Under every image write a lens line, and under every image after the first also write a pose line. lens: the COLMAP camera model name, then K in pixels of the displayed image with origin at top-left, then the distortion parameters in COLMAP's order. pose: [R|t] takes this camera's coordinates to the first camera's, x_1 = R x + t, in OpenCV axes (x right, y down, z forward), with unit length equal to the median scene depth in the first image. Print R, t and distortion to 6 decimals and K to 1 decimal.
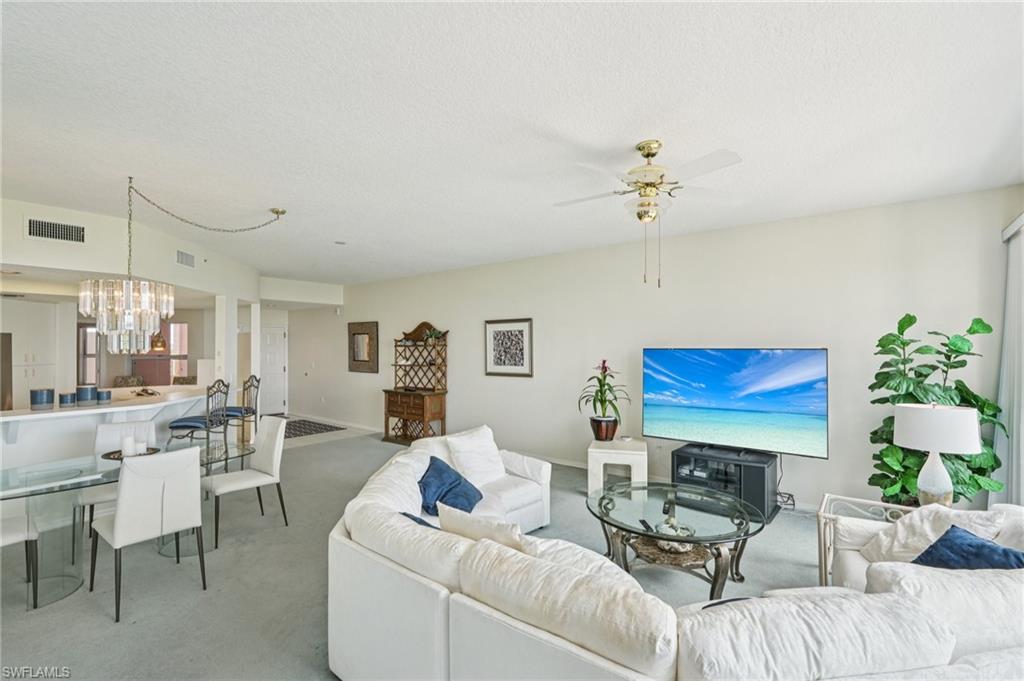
lens RADIAL K [[461.2, 0, 508.1], [0, 461.2, 340.5], [0, 0, 1]] dist [-0.010036, 0.006549]
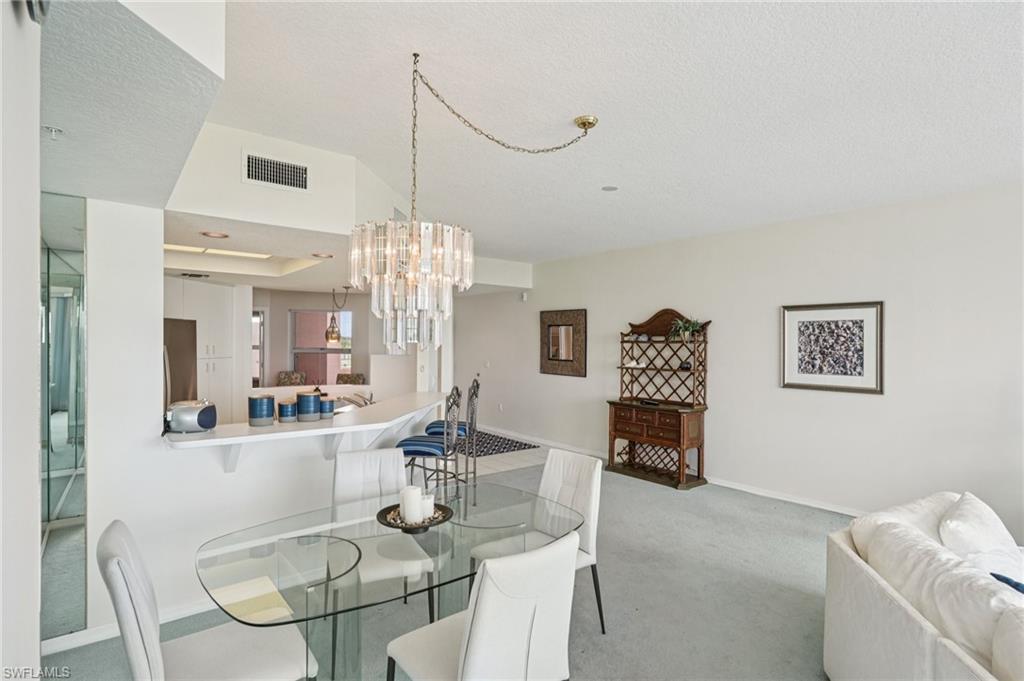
lens RADIAL K [[518.5, 0, 511.8], [0, 518.5, 342.7], [0, 0, 1]] dist [-0.005409, -0.000538]
pose [[0.973761, 0.014804, -0.227091, -0.231964], [-0.011643, 0.999816, 0.015253, 0.003032], [0.227275, -0.012208, 0.973754, 0.157899]]
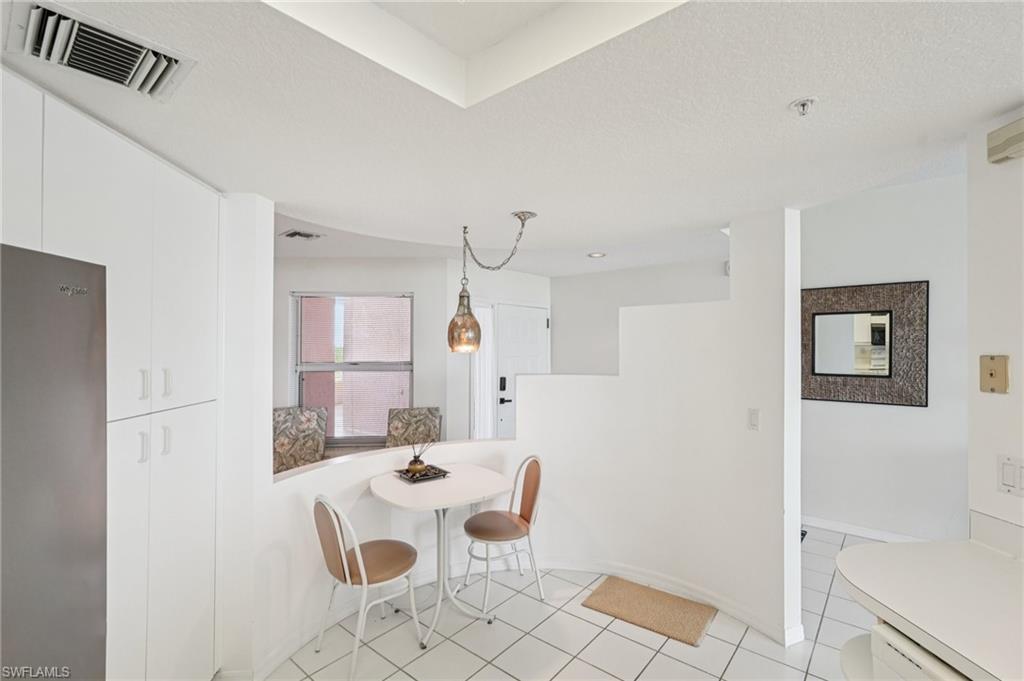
lens RADIAL K [[461.2, 0, 507.3], [0, 461.2, 336.3], [0, 0, 1]] dist [-0.010036, 0.006549]
pose [[0.999502, -0.002209, -0.031465, -0.717615], [0.001907, 0.999952, -0.009636, 0.012407], [0.031485, 0.009571, 0.999458, 0.644686]]
